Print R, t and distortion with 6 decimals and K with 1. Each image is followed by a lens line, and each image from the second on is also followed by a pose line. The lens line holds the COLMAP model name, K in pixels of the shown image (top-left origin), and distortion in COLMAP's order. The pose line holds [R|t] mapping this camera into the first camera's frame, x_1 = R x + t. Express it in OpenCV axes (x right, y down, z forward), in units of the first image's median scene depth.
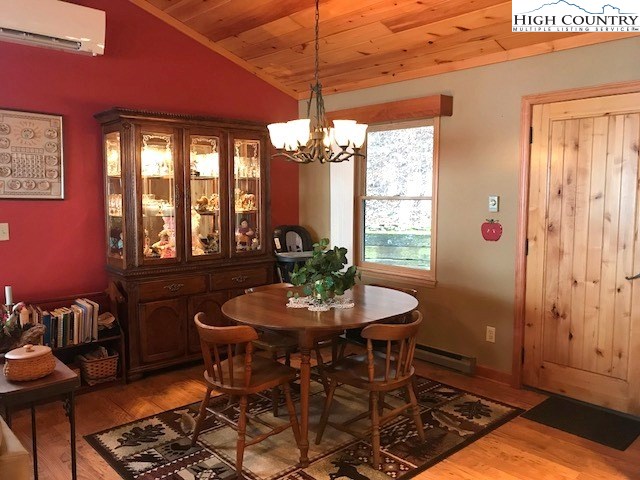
lens RADIAL K [[525.1, 0, 320.0], [0, 525.1, 234.4], [0, 0, 1]] dist [0.056282, -0.068911]
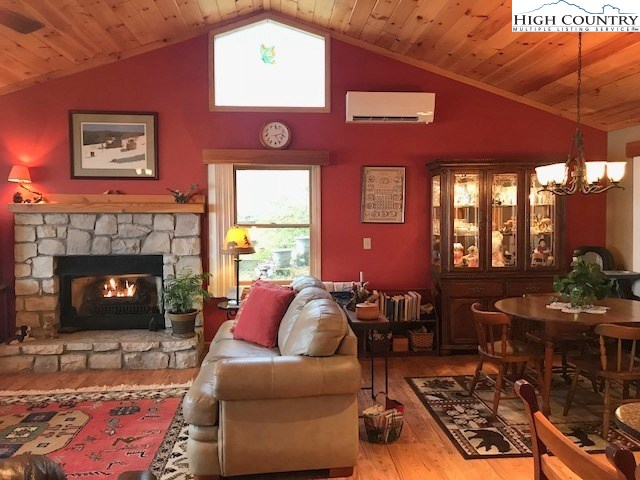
lens RADIAL K [[525.1, 0, 320.0], [0, 525.1, 234.4], [0, 0, 1]] dist [0.056282, -0.068911]
pose [[0.786882, 0.018059, -0.616840, 0.237919], [-0.042347, 0.998796, -0.024780, 0.011939], [0.615649, 0.045620, 0.786699, -0.296432]]
